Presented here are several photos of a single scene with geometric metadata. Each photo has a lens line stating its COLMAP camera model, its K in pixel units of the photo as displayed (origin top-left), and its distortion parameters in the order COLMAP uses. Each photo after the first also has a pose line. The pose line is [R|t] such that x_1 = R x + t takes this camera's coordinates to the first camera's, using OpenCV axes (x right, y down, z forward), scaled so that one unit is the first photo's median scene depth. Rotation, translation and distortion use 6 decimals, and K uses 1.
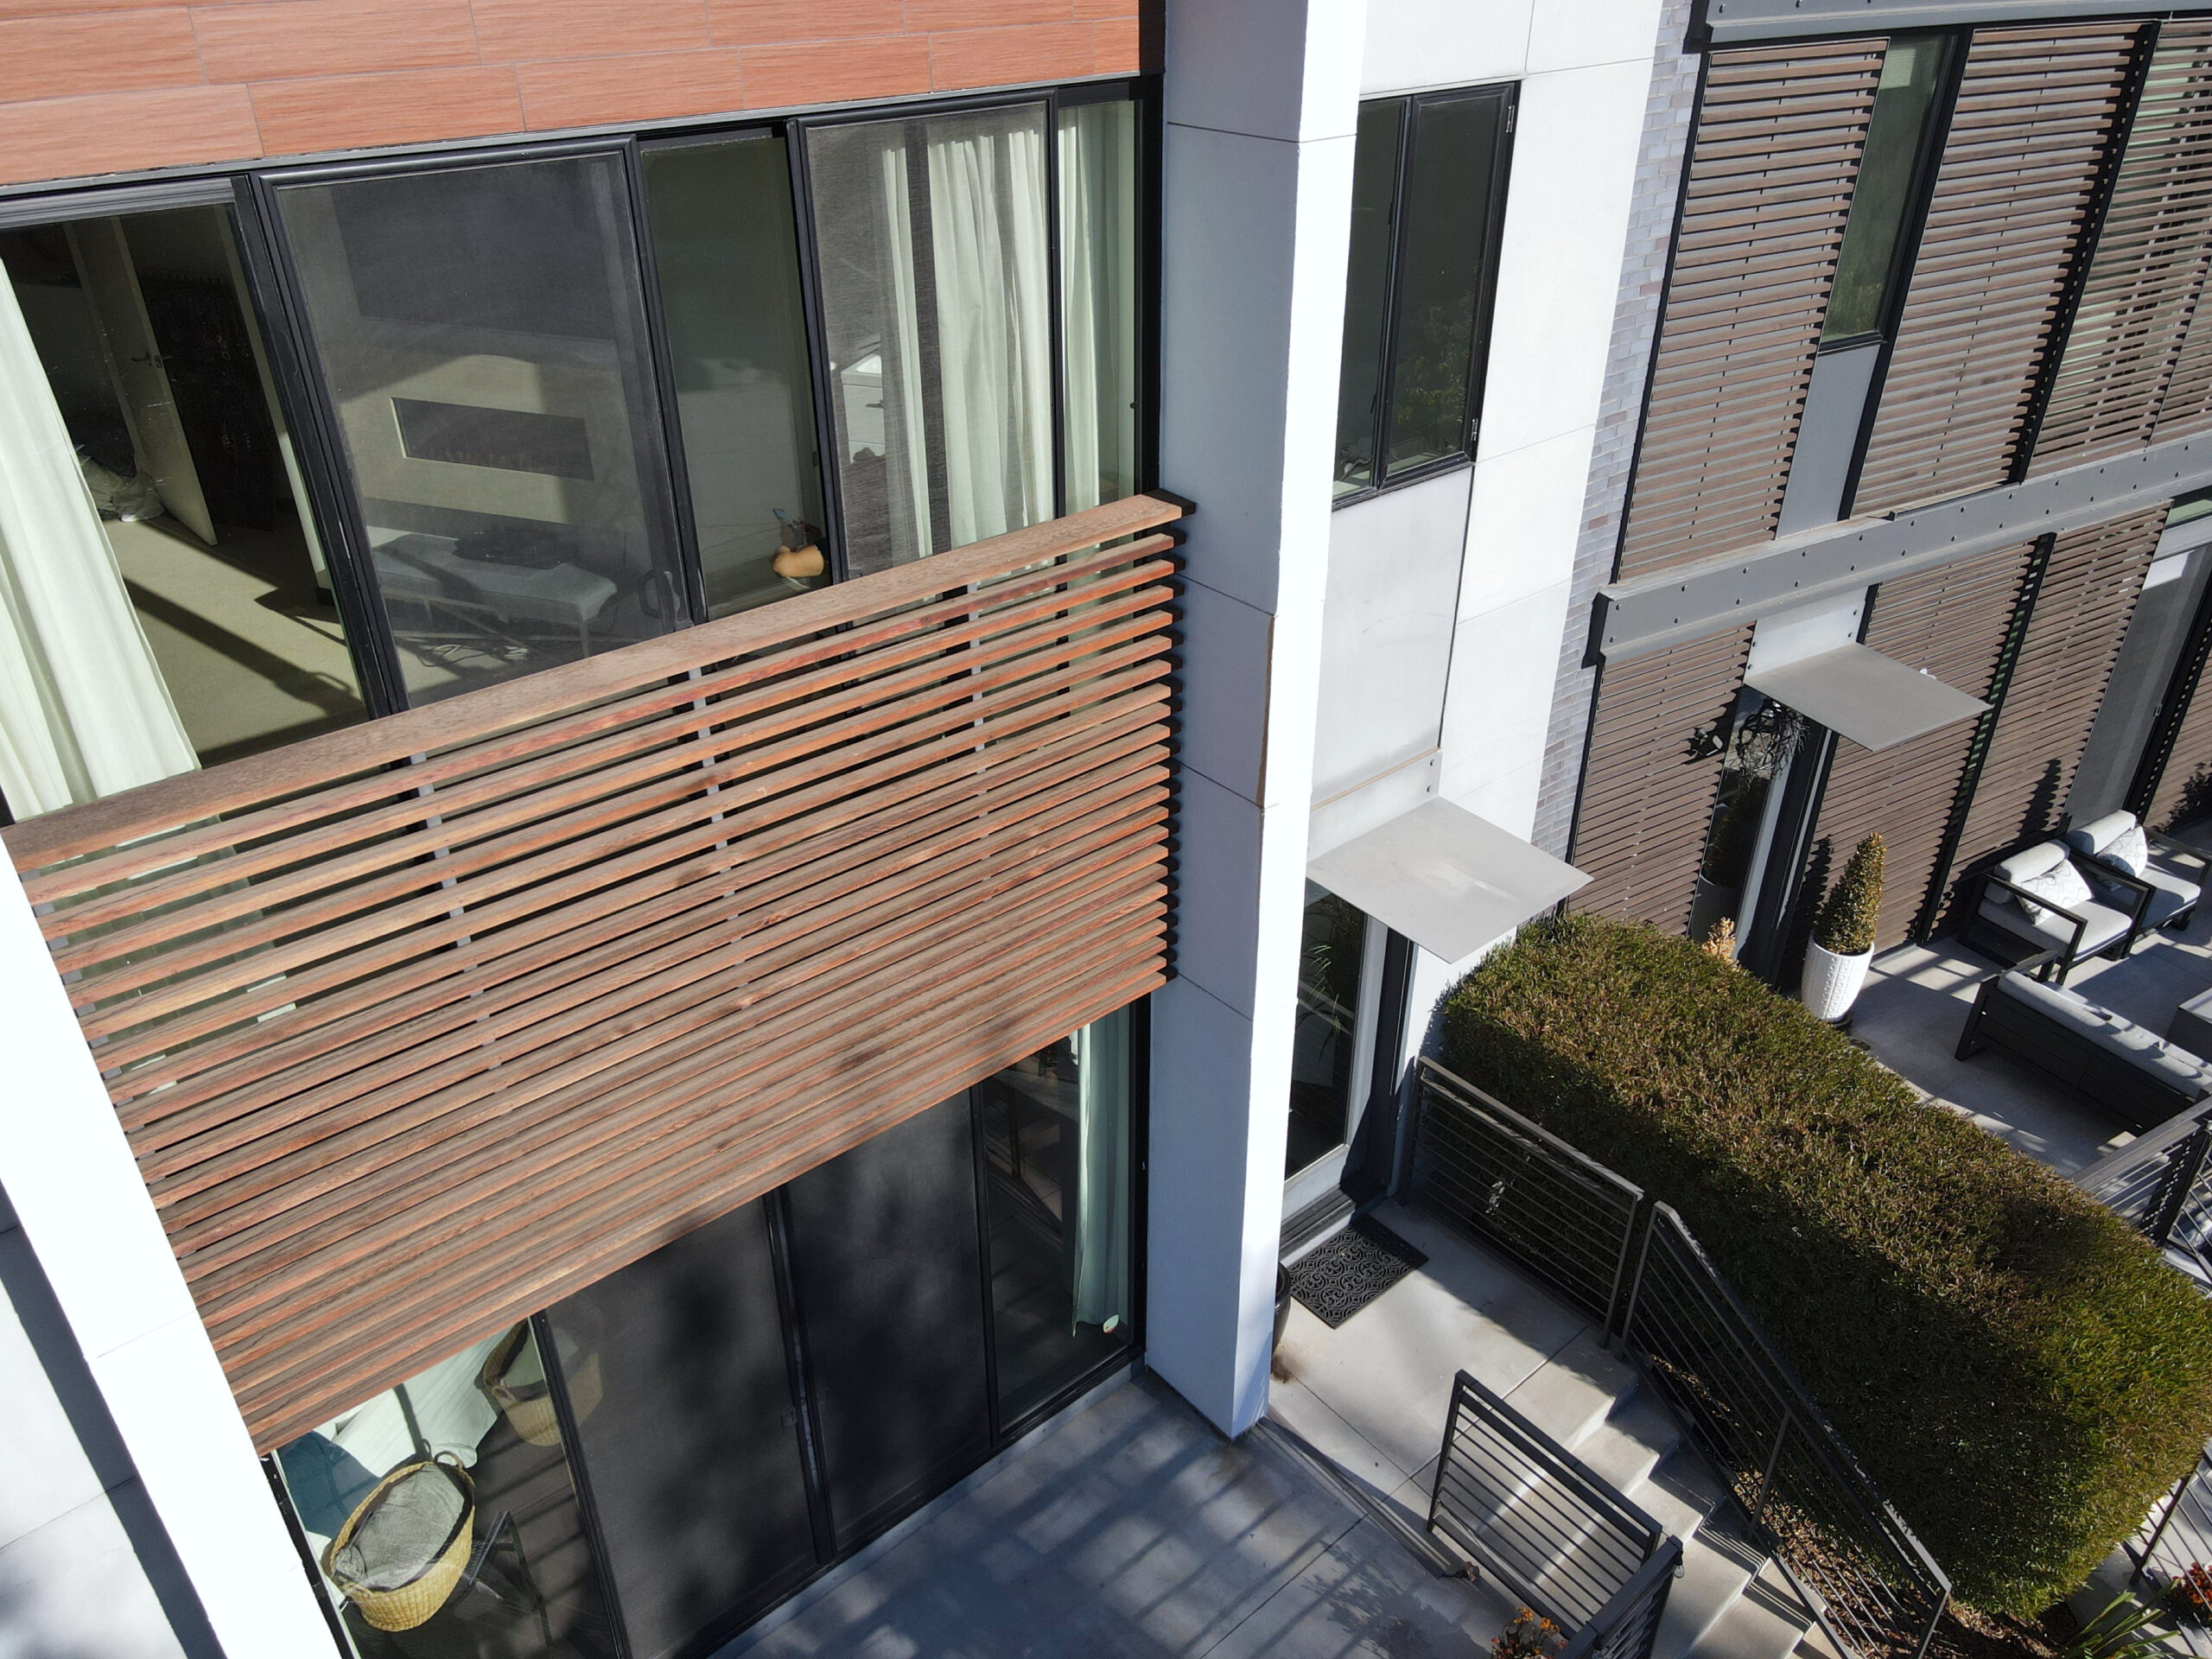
lens RADIAL K [[1627.9, 0, 1109.3], [0, 1627.9, 834.0], [0, 0, 1]] dist [0.004448, 0.032774]
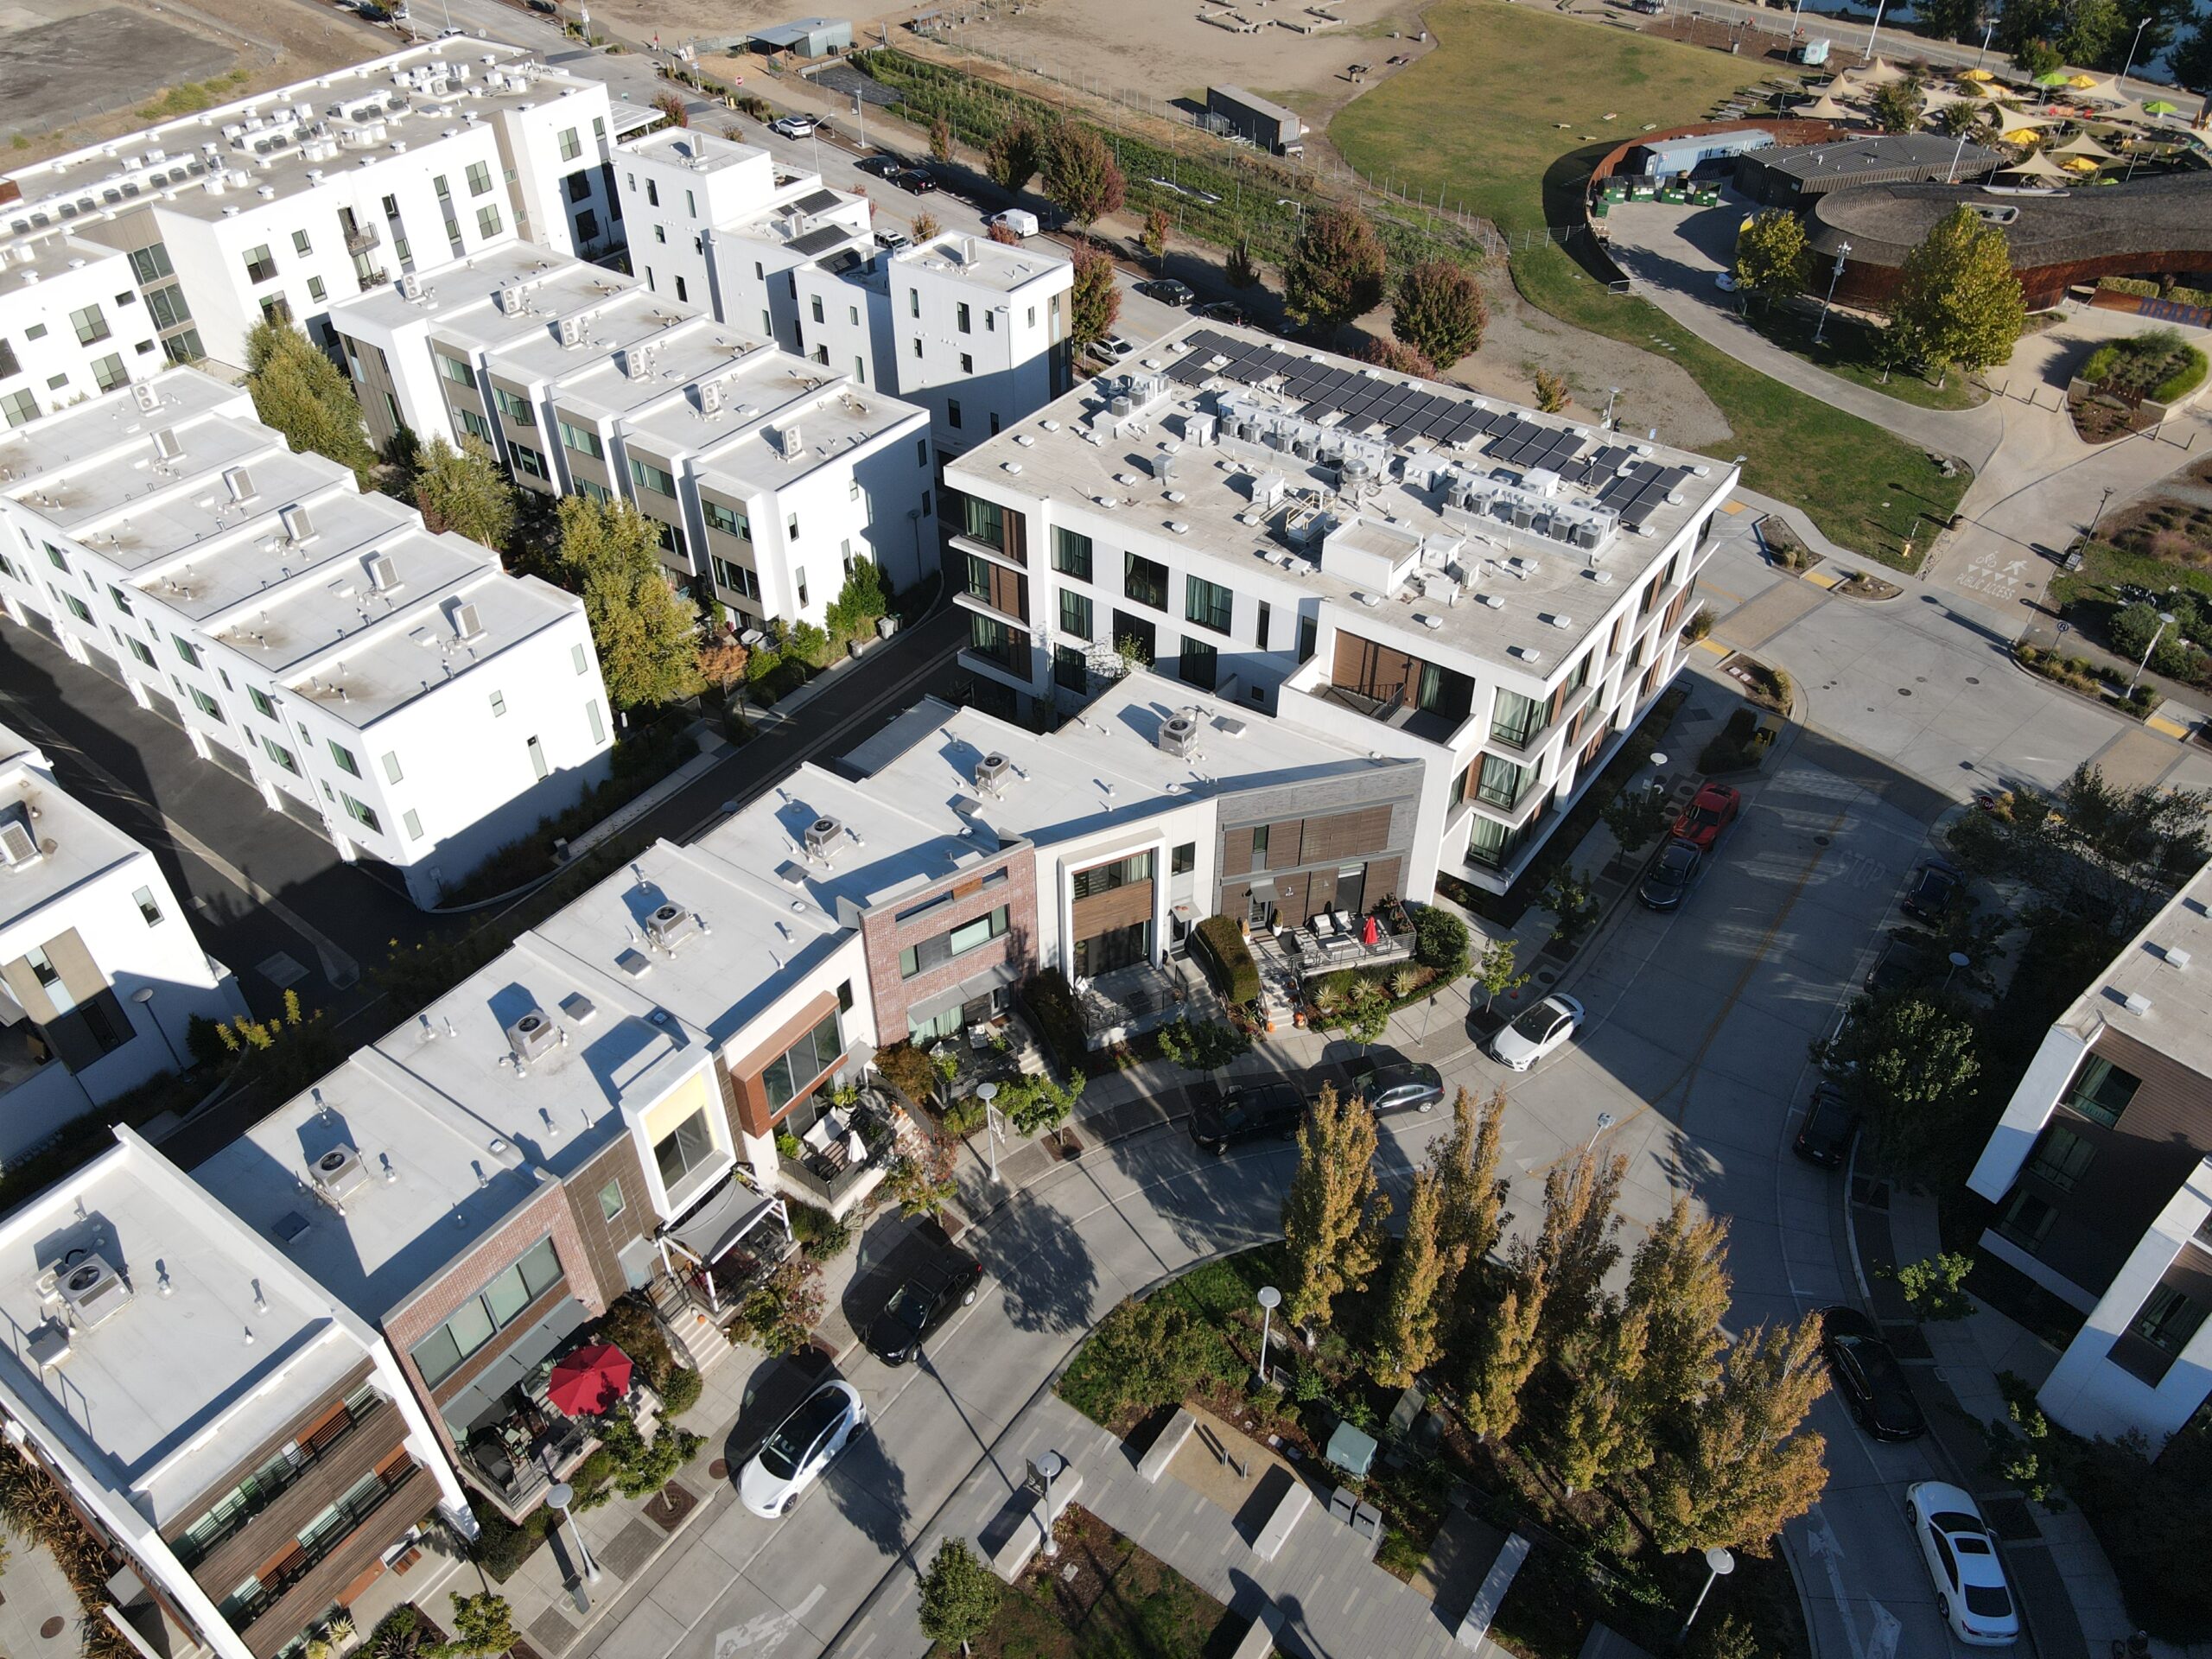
lens RADIAL K [[1605.4, 0, 1108.2], [0, 1605.4, 867.4], [0, 0, 1]] dist [0.022447, -0.005913]
pose [[0.961186, 0.185245, -0.204464, 1.368179], [-0.143448, 0.968576, 0.203183, -1.714546], [0.235678, -0.165966, 0.957555, -6.604354]]
